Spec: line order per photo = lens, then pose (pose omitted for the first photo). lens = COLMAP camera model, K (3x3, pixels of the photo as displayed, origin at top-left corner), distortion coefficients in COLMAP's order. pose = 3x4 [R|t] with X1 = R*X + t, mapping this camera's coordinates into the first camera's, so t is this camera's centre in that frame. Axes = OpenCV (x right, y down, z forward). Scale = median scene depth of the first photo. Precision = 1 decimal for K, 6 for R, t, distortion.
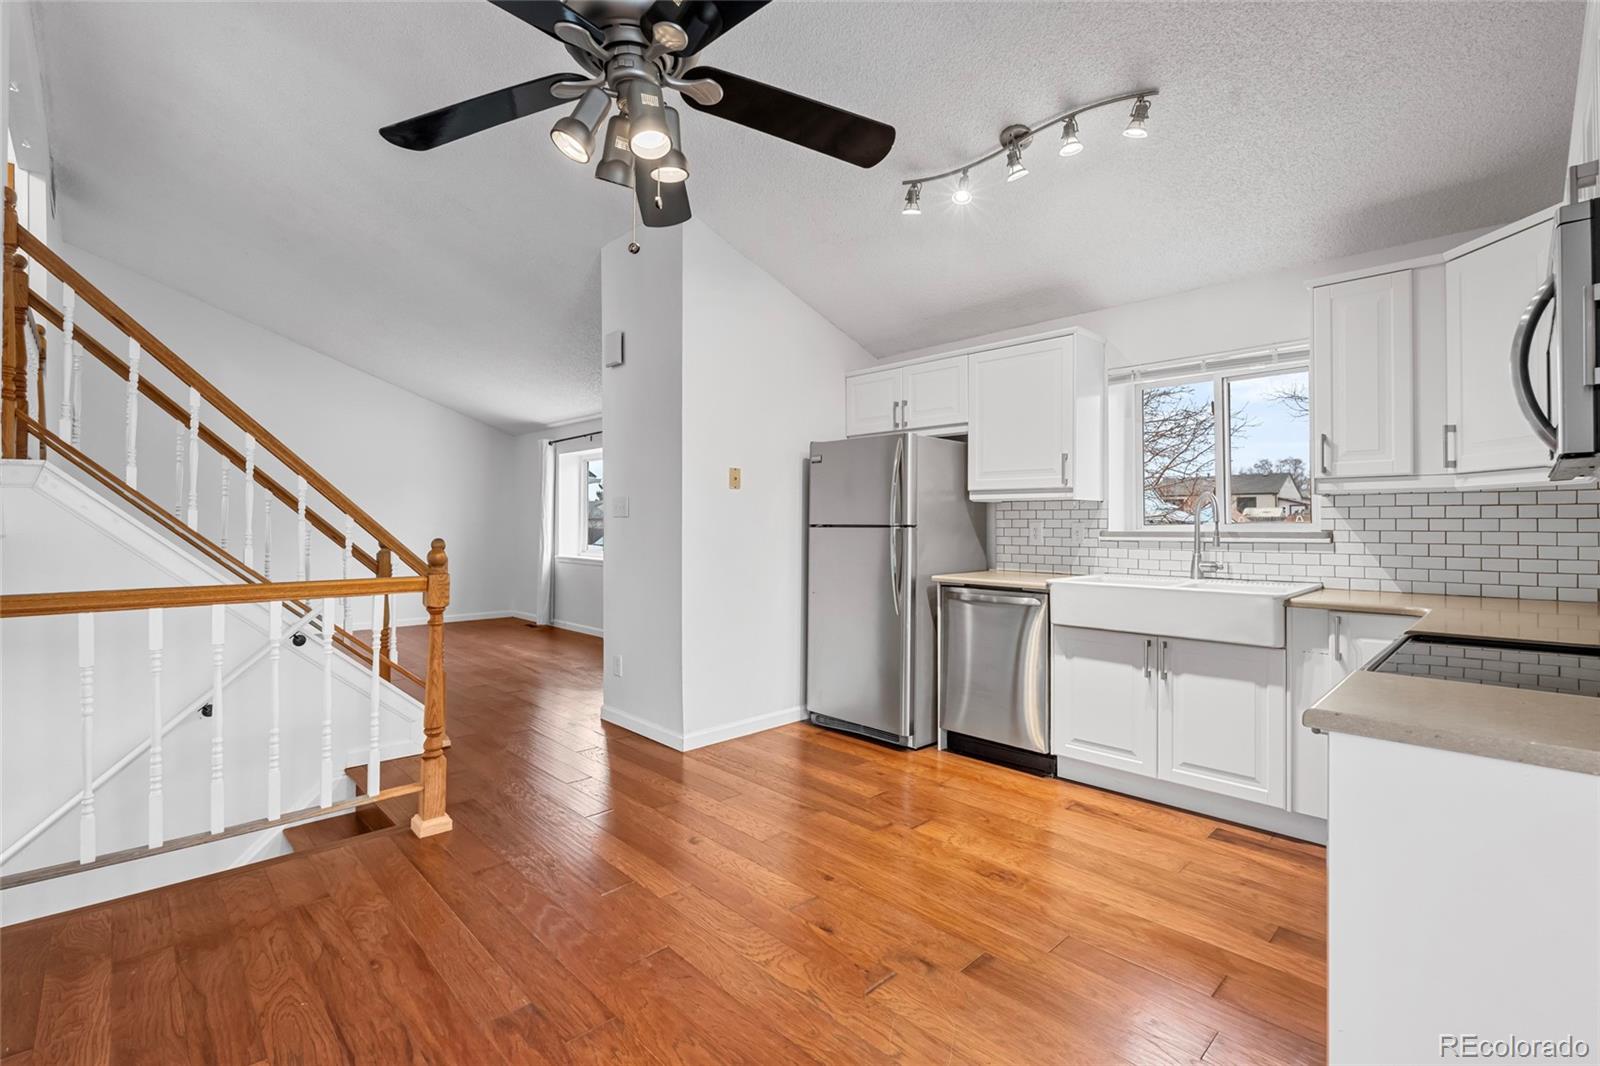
lens RADIAL K [[715.7, 0, 798.1], [0, 715.7, 526.8], [0, 0, 1]] dist [-0.002702, -0.000051]
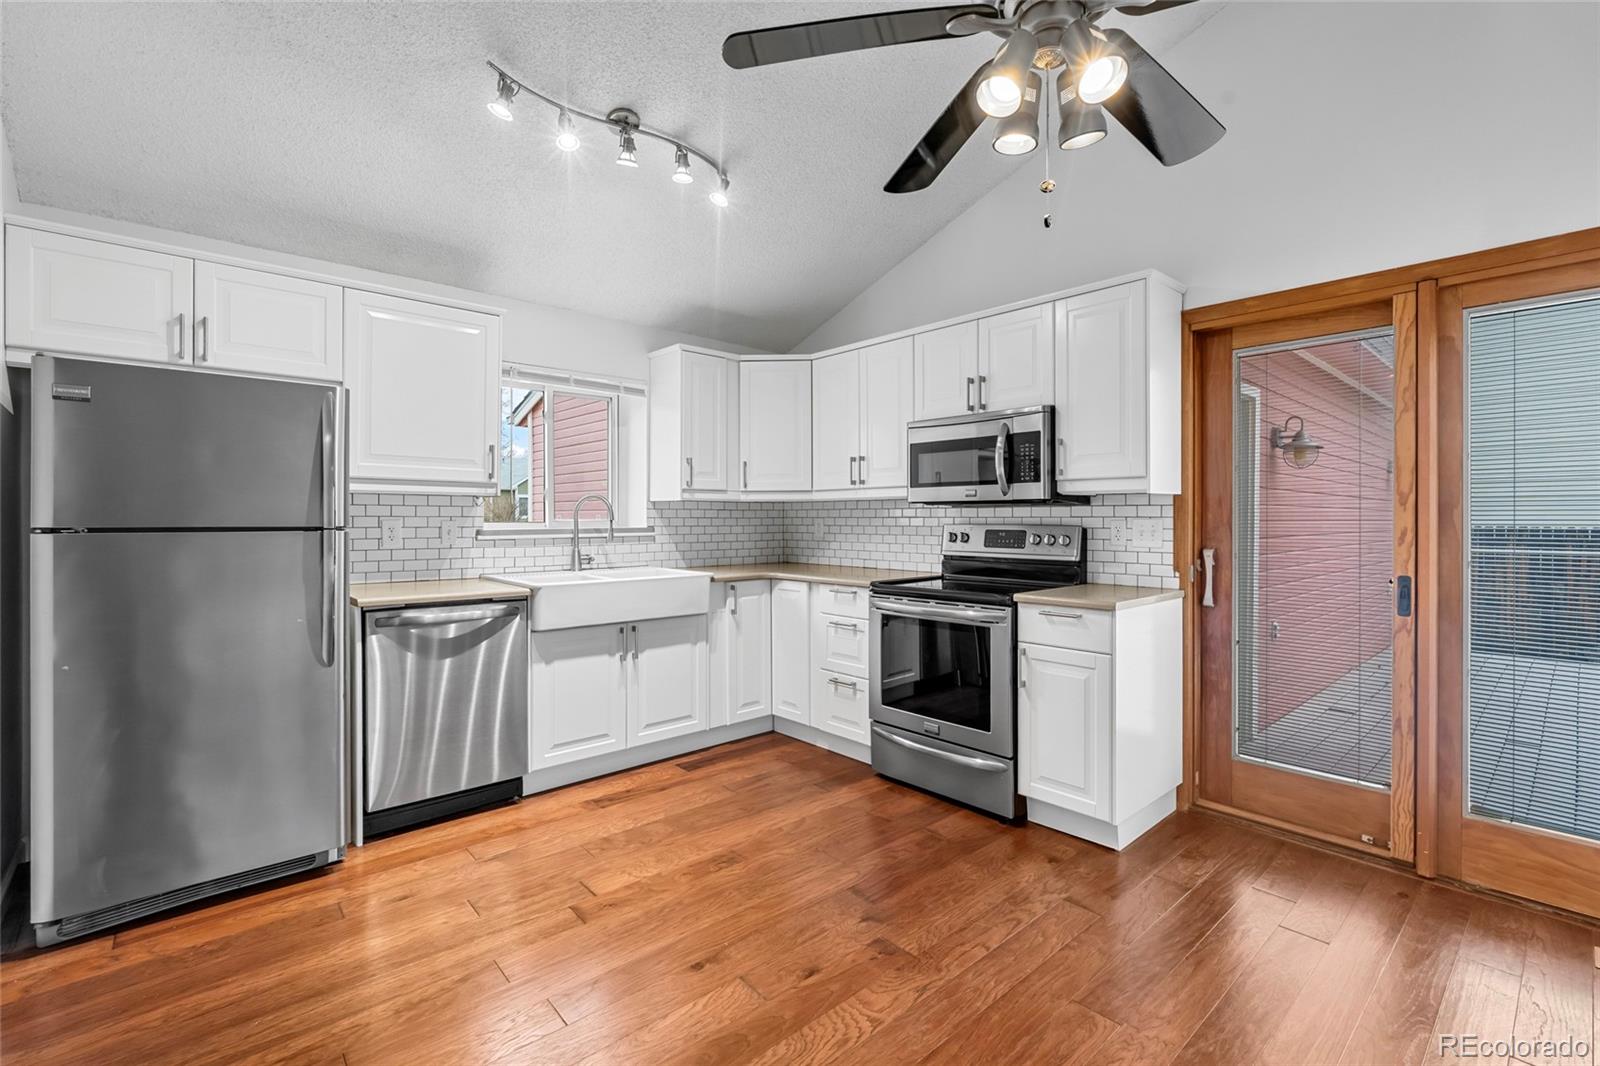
lens RADIAL K [[715.7, 0, 786.8], [0, 715.7, 522.2], [0, 0, 1]] dist [-0.002702, -0.000051]
pose [[0.042447, -0.008767, 0.999060, -0.568918], [0.000917, 0.999961, 0.008736, -0.013610], [-0.999098, 0.000545, 0.042453, 0.649907]]
